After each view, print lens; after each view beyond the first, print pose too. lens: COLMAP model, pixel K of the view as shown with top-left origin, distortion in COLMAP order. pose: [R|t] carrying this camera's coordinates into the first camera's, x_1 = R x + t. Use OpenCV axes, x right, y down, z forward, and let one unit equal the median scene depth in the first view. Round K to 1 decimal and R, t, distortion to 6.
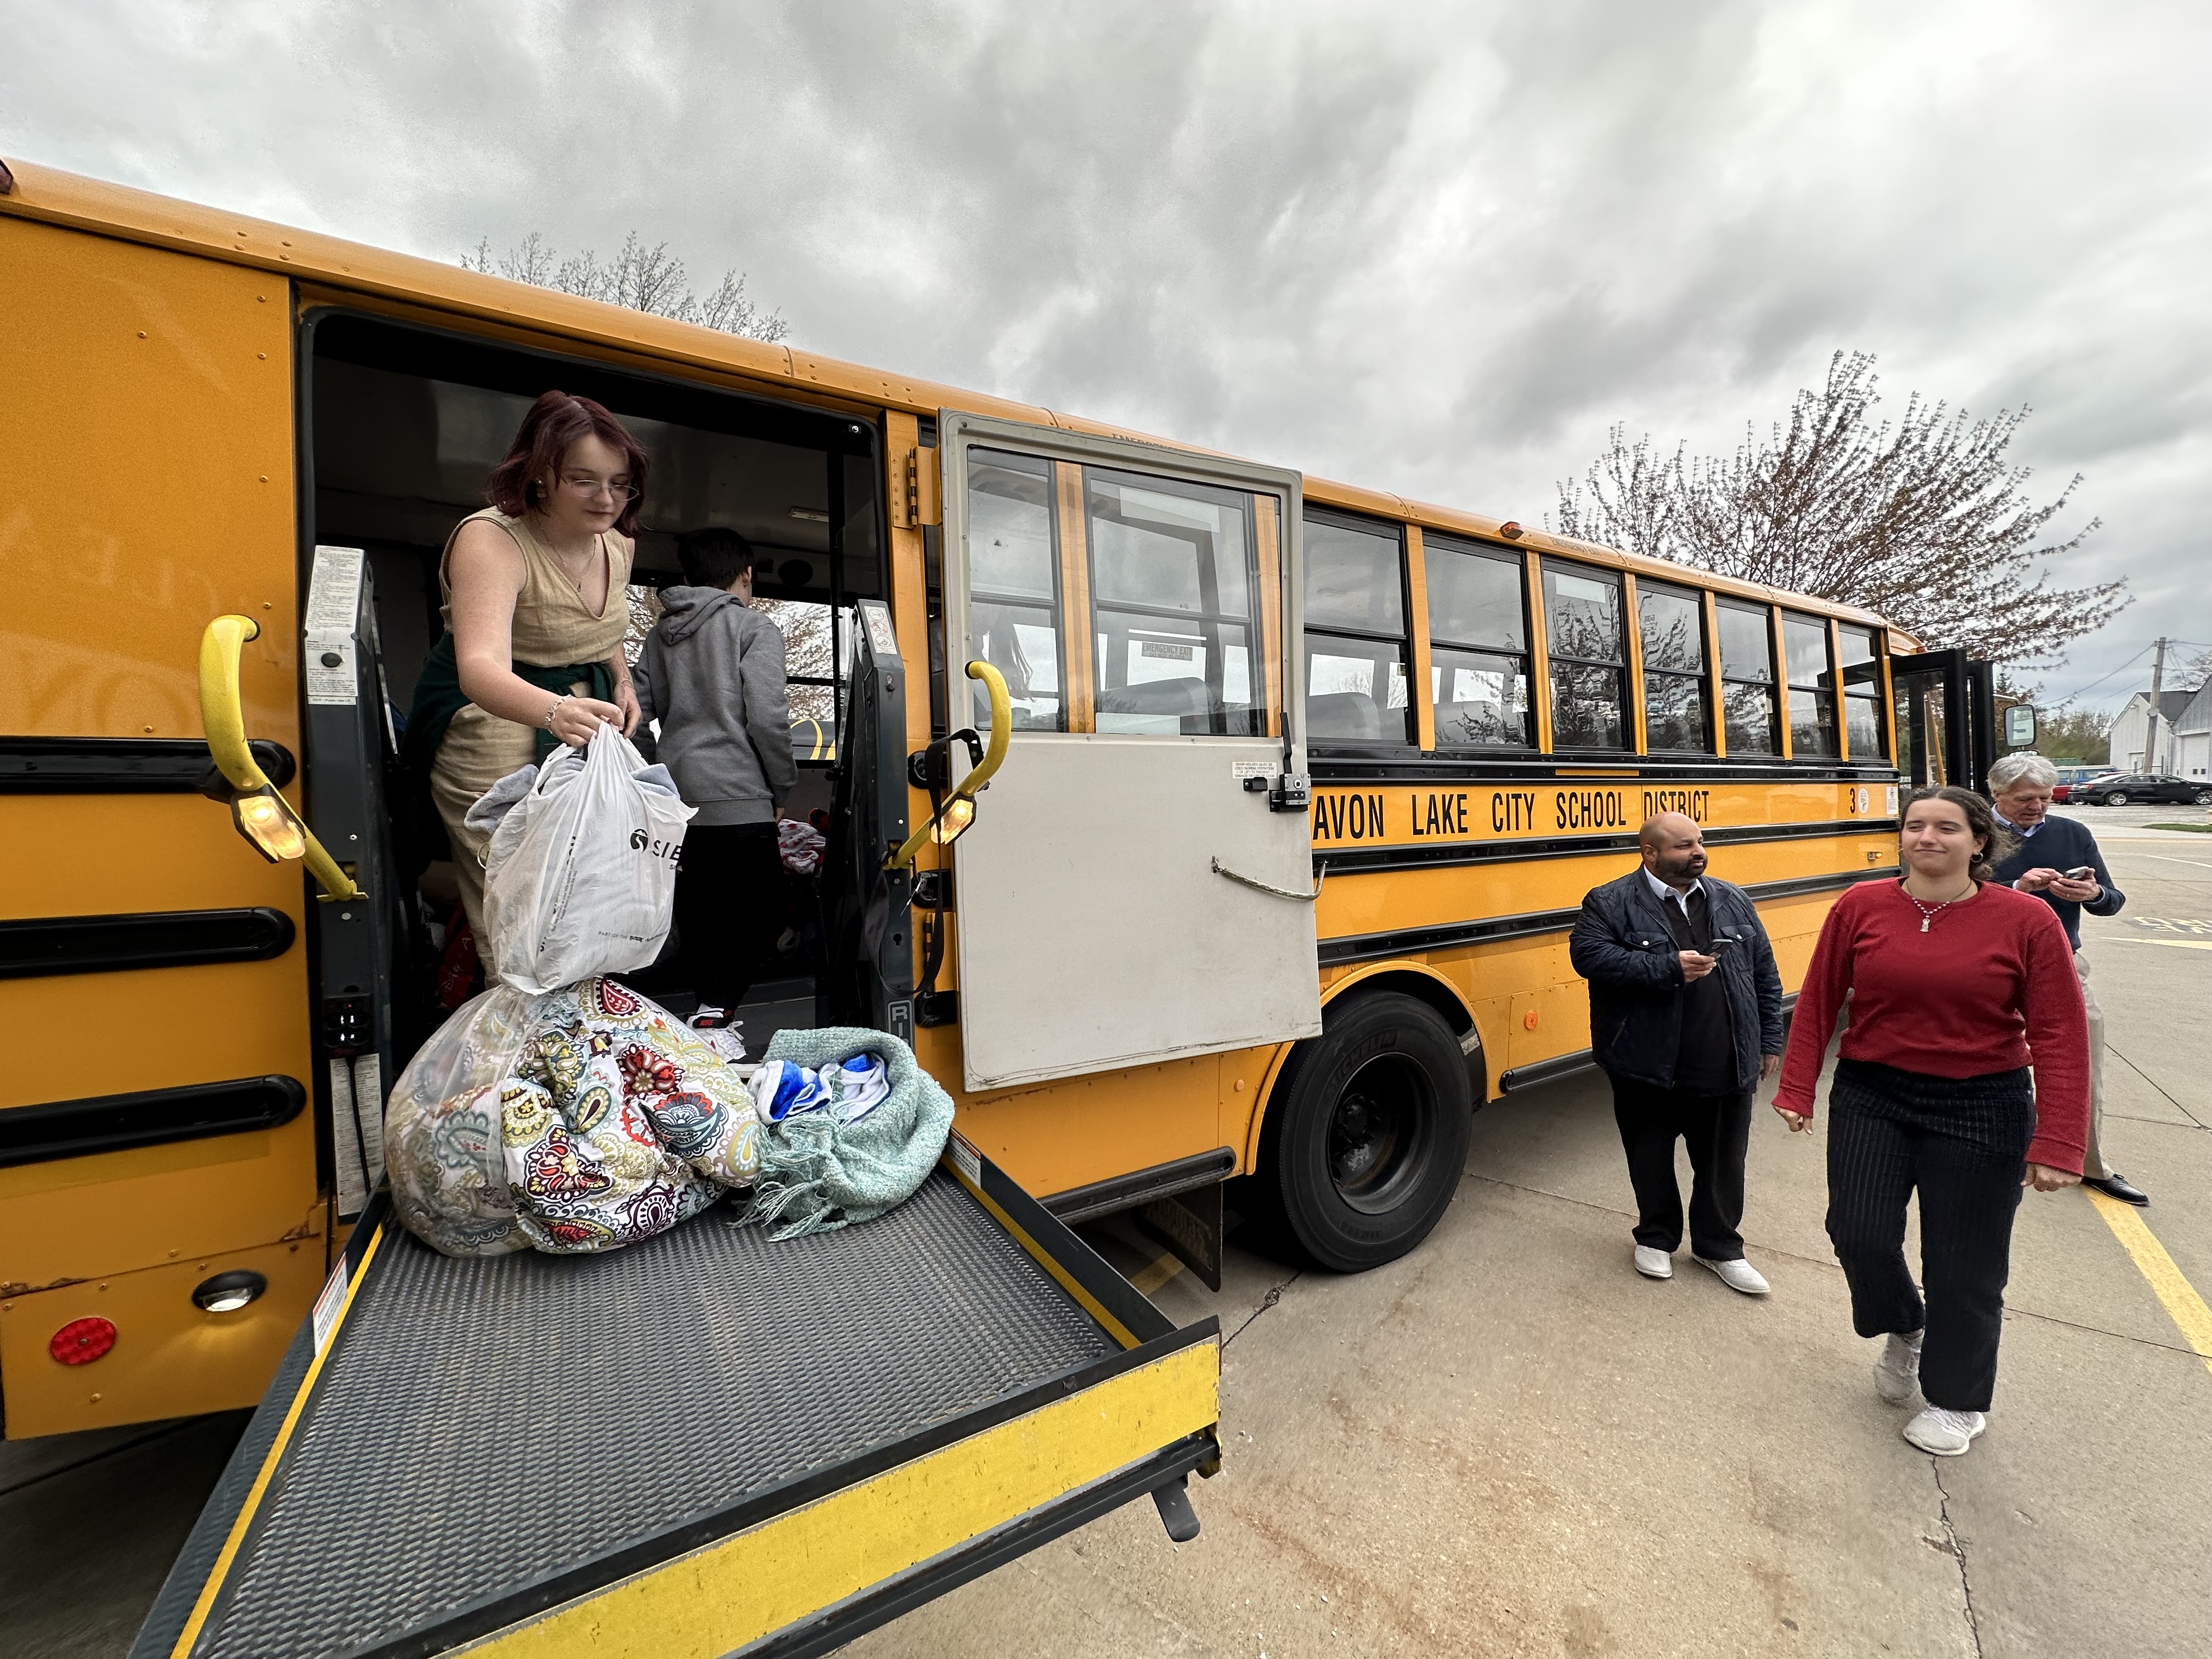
lens RADIAL K [[886.7, 0, 1105.7], [0, 886.7, 834.8], [0, 0, 1]] dist [0.001573, 0.000697]
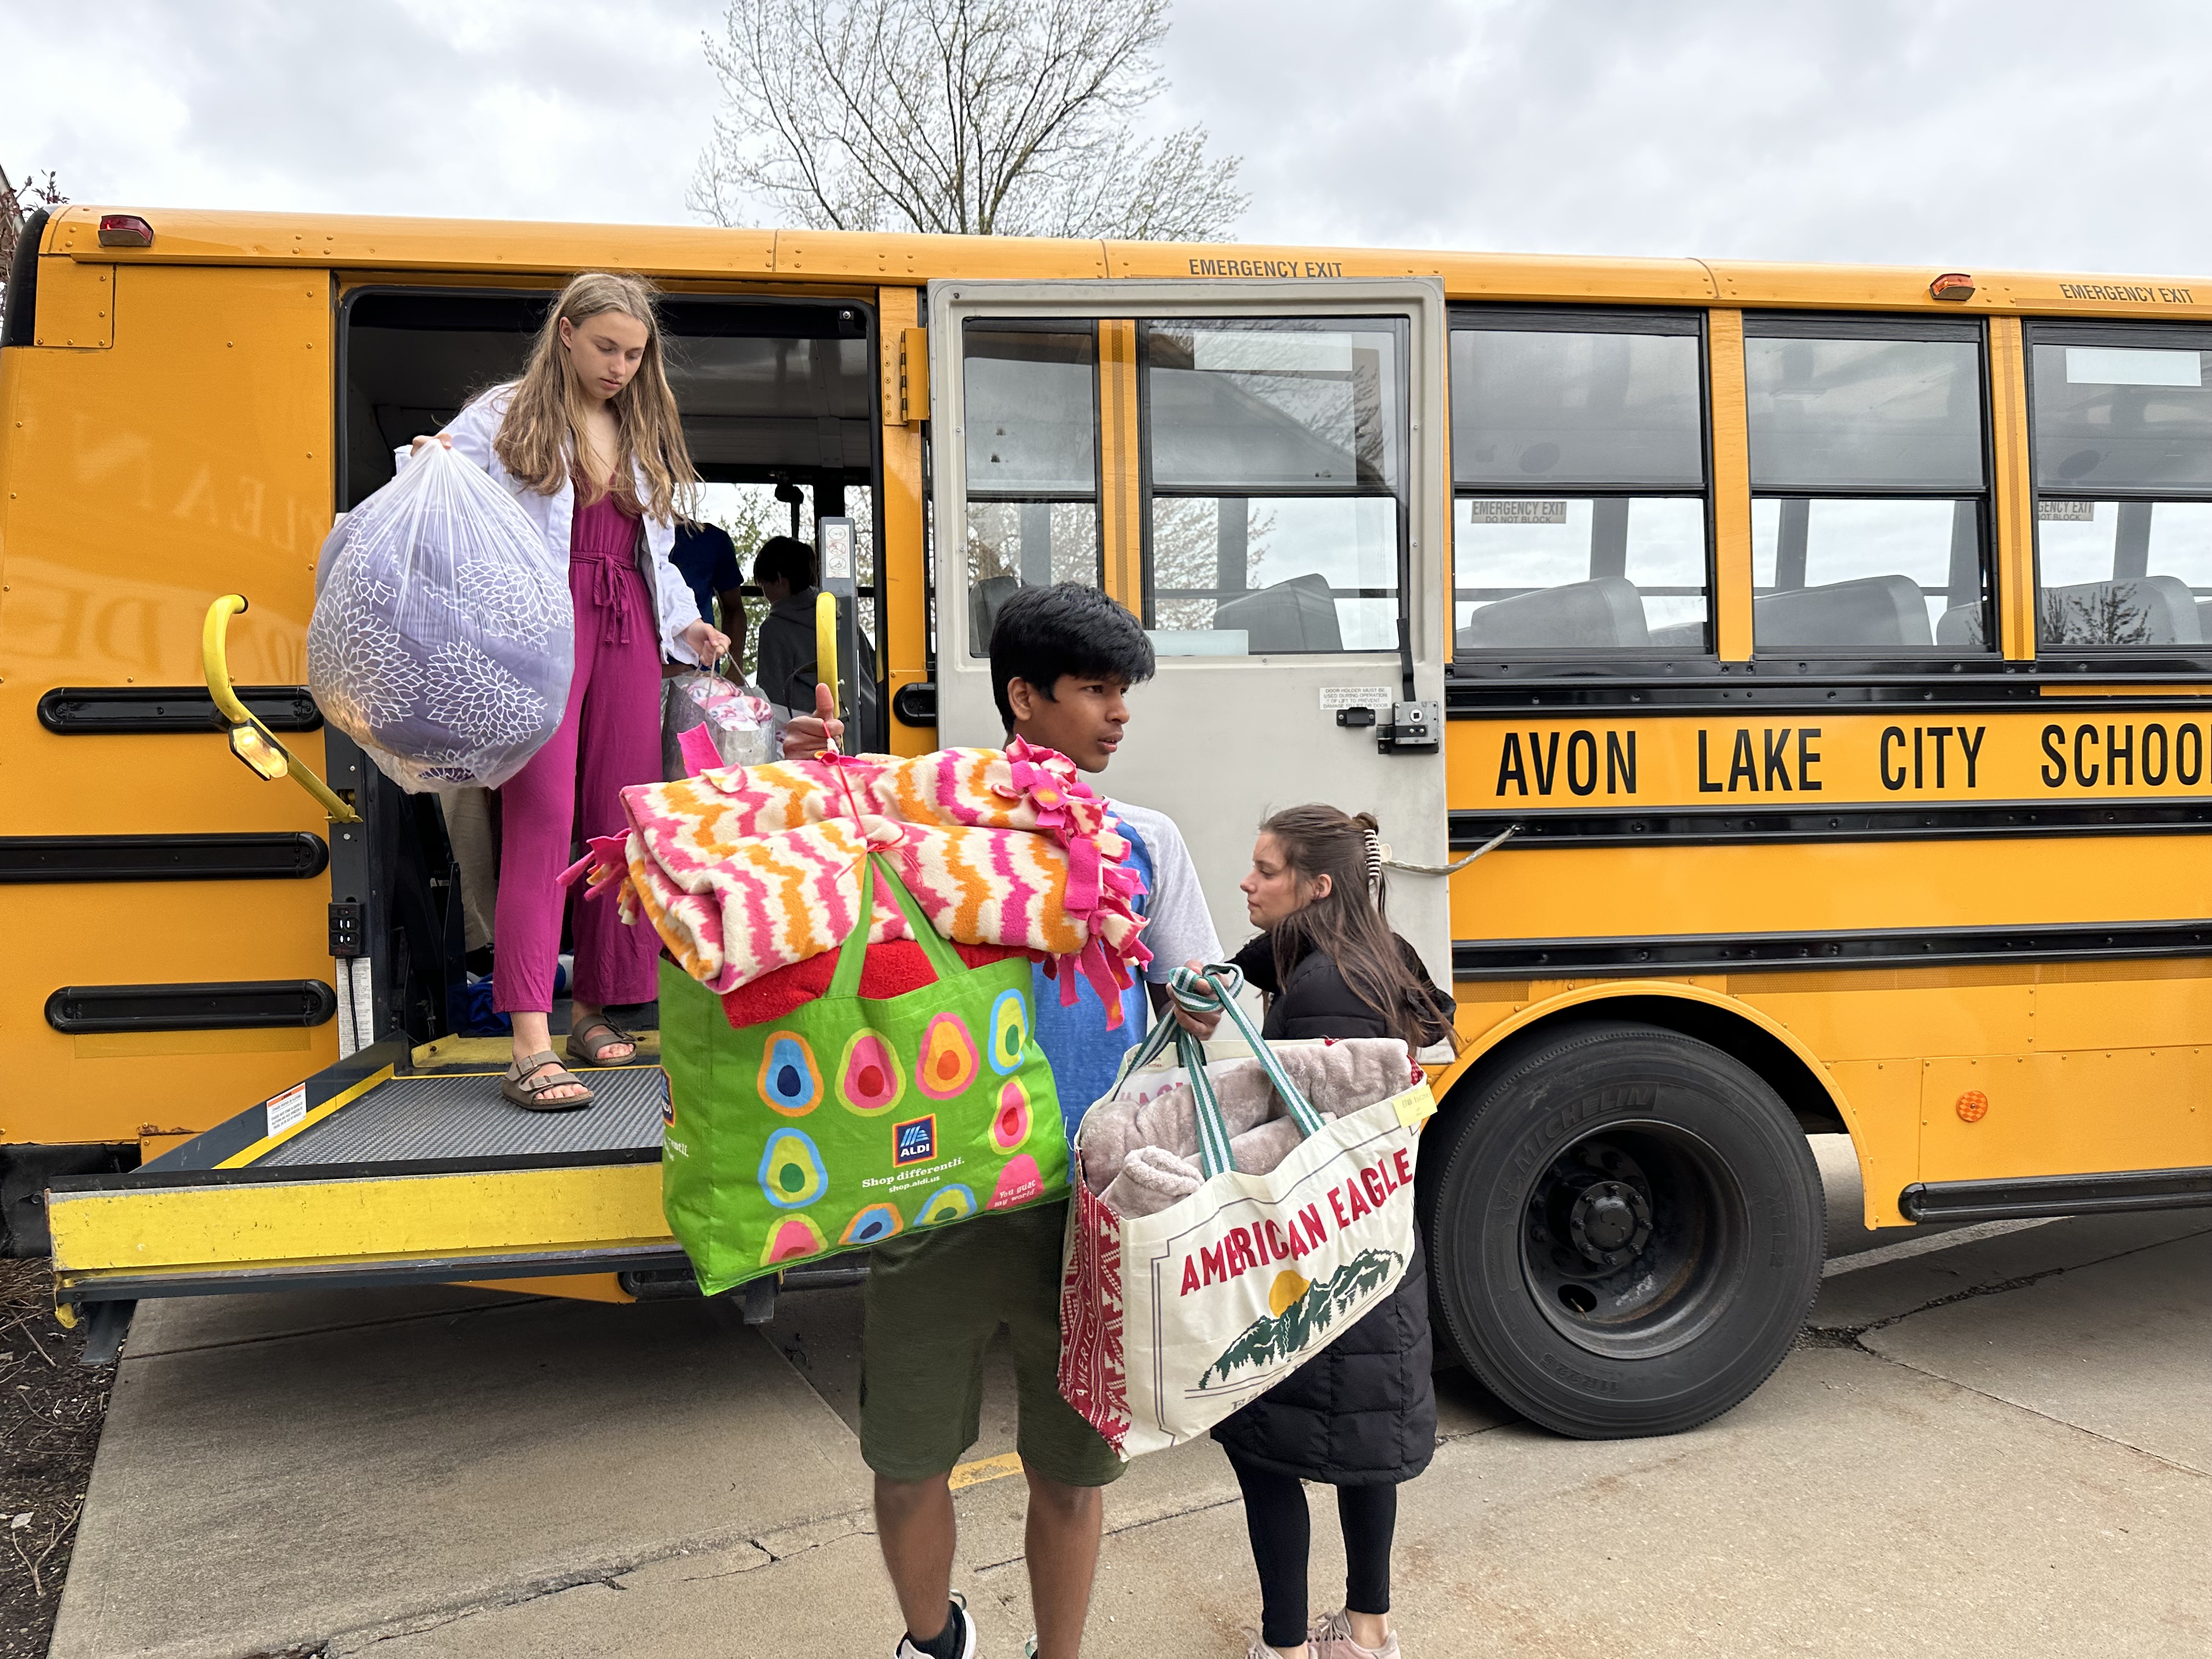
lens RADIAL K [[1557.1, 0, 1102.9], [0, 1557.1, 842.7], [0, 0, 1]] dist [0.030353, -0.016732]
pose [[0.920535, 0.017862, -0.390252, 0.405758], [-0.013221, 0.999806, 0.014577, 0.027176], [0.390437, -0.008259, 0.920593, -0.236572]]
